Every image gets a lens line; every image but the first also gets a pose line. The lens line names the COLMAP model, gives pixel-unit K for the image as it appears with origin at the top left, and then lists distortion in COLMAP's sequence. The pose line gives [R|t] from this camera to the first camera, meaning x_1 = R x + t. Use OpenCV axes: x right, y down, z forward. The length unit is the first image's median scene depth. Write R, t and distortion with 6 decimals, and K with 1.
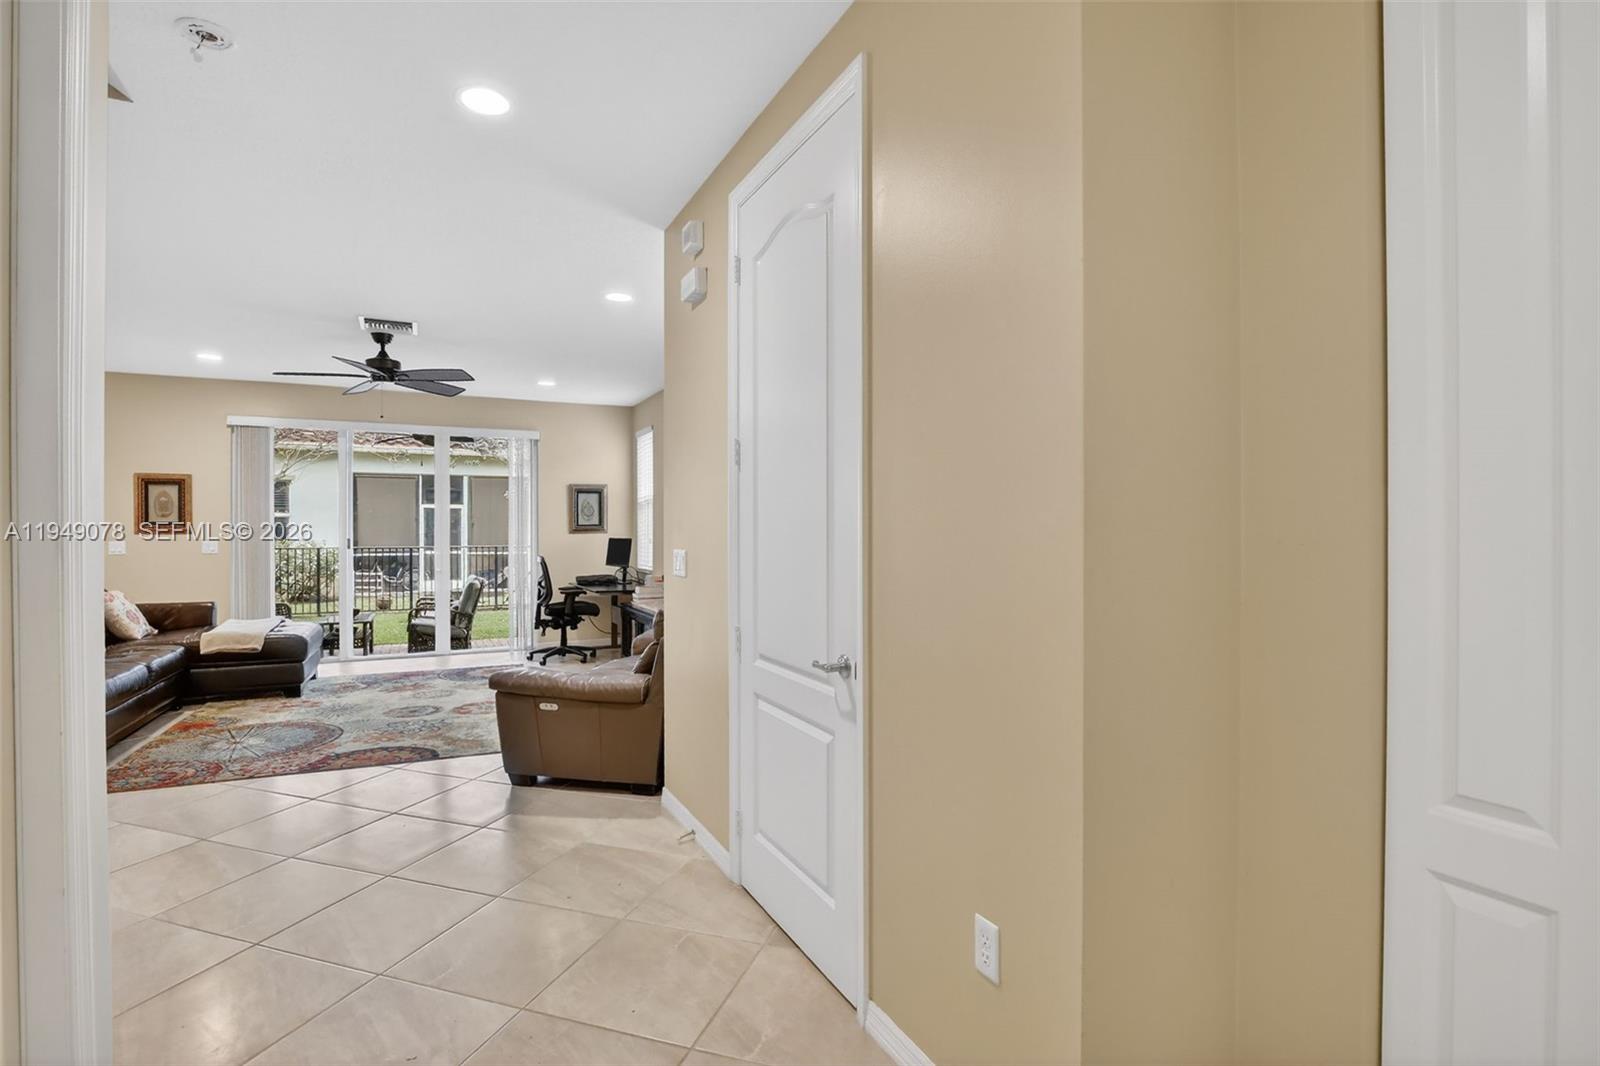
lens RADIAL K [[774.8, 0, 784.0], [0, 774.8, 537.0], [0, 0, 1]] dist [-0.002873, 0.000036]
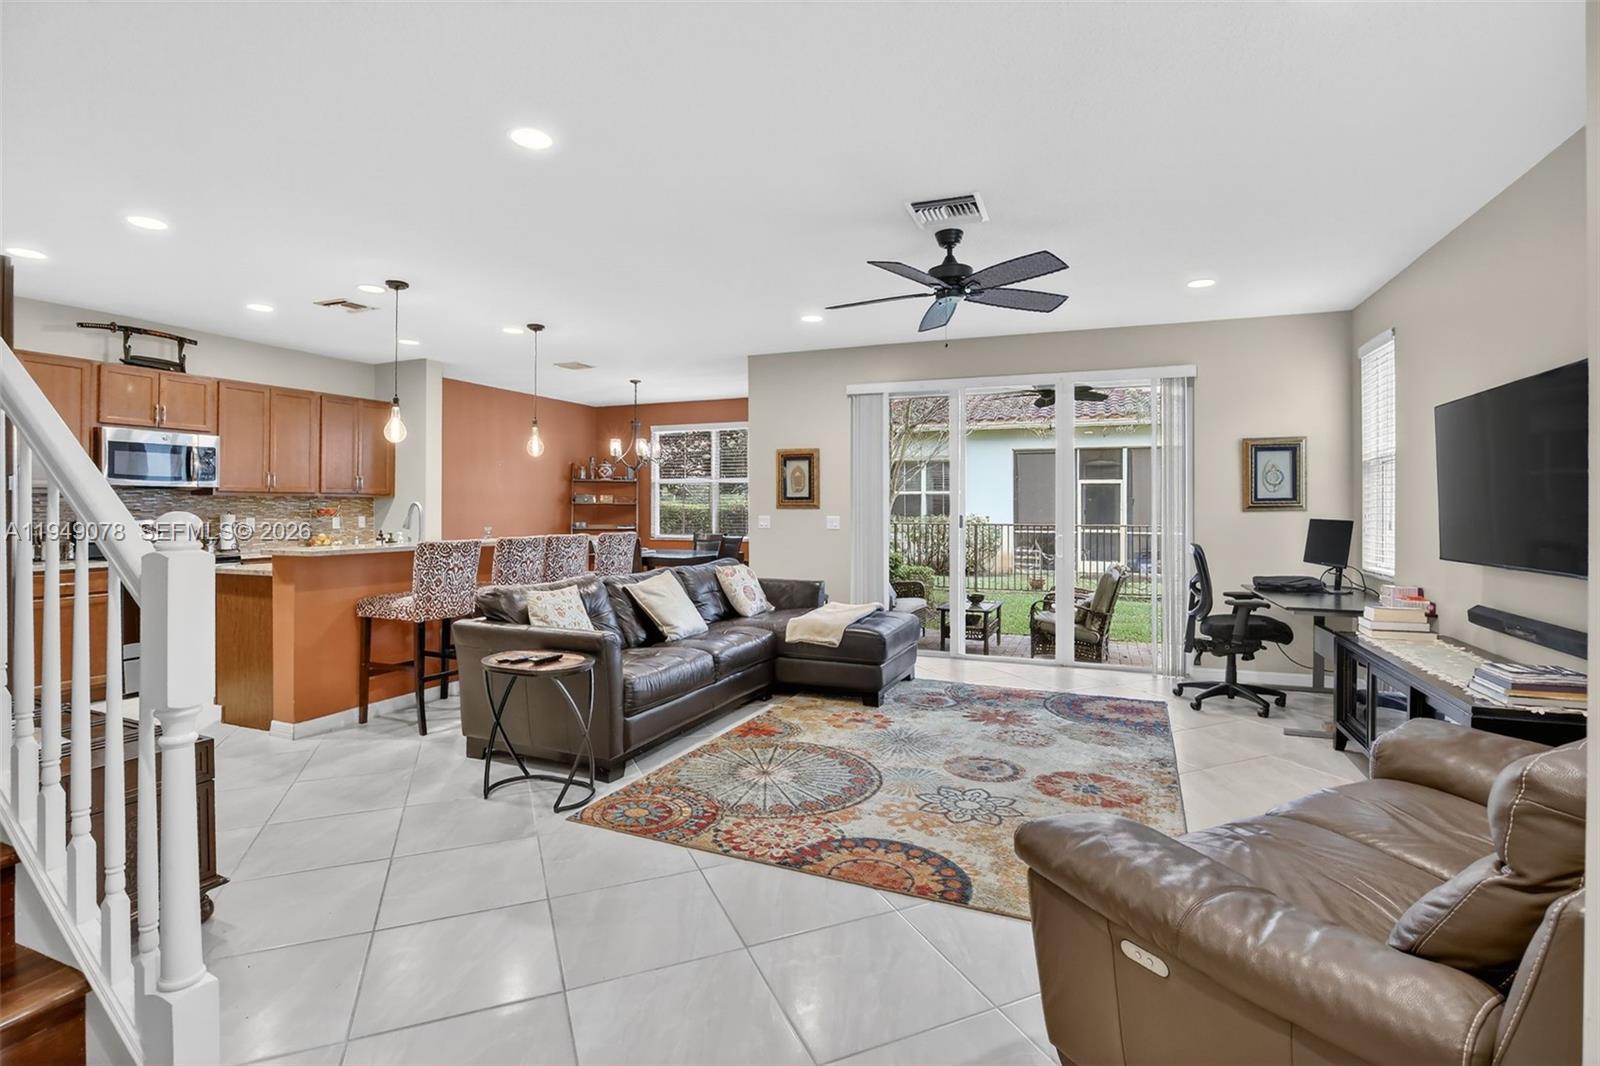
lens RADIAL K [[753.7, 0, 813.3], [0, 753.7, 494.6], [0, 0, 1]] dist [-0.038413, 0.009931]
pose [[0.692521, -0.006562, -0.721368, -0.074181], [-0.012359, 0.999704, -0.020960, -0.001399], [0.721292, 0.023431, 0.692235, 0.307162]]
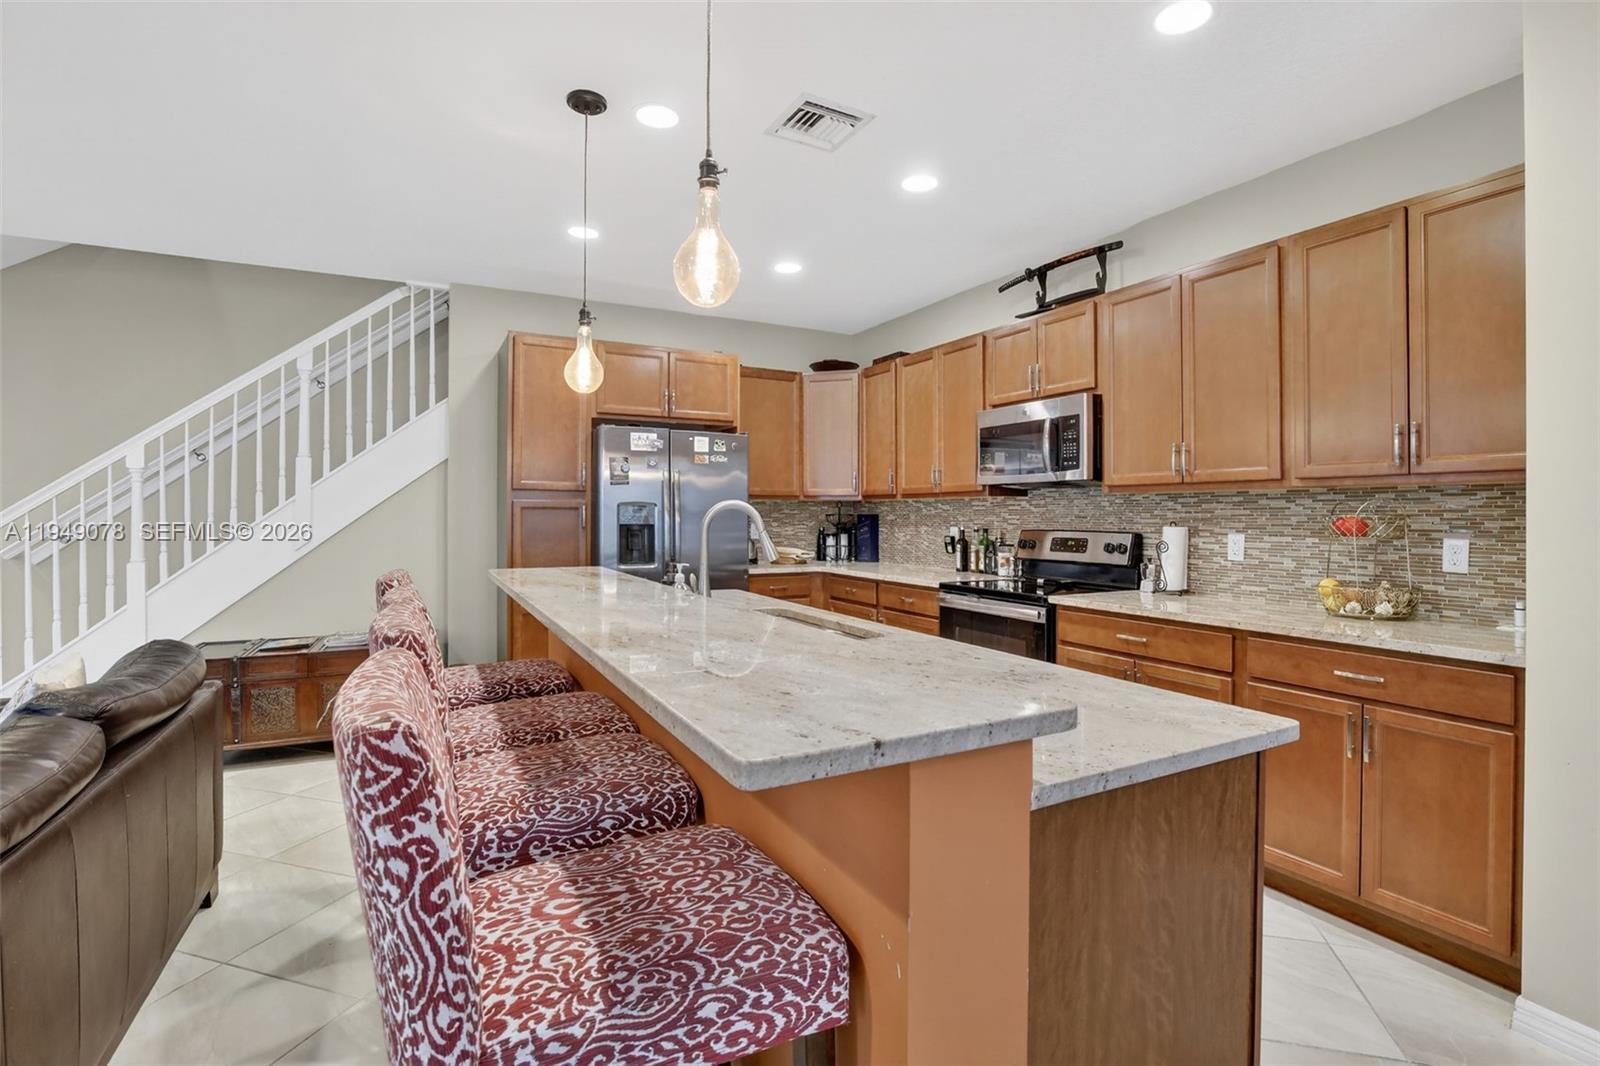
lens RADIAL K [[747.2, 0, 811.5], [0, 747.2, 511.9], [0, 0, 1]] dist [-0.031194, 0.001091]
pose [[-0.997610, 0.004459, -0.068957, -0.832331], [0.003713, 0.999933, 0.010941, -0.002974], [0.069001, 0.010658, -0.997560, 0.822243]]
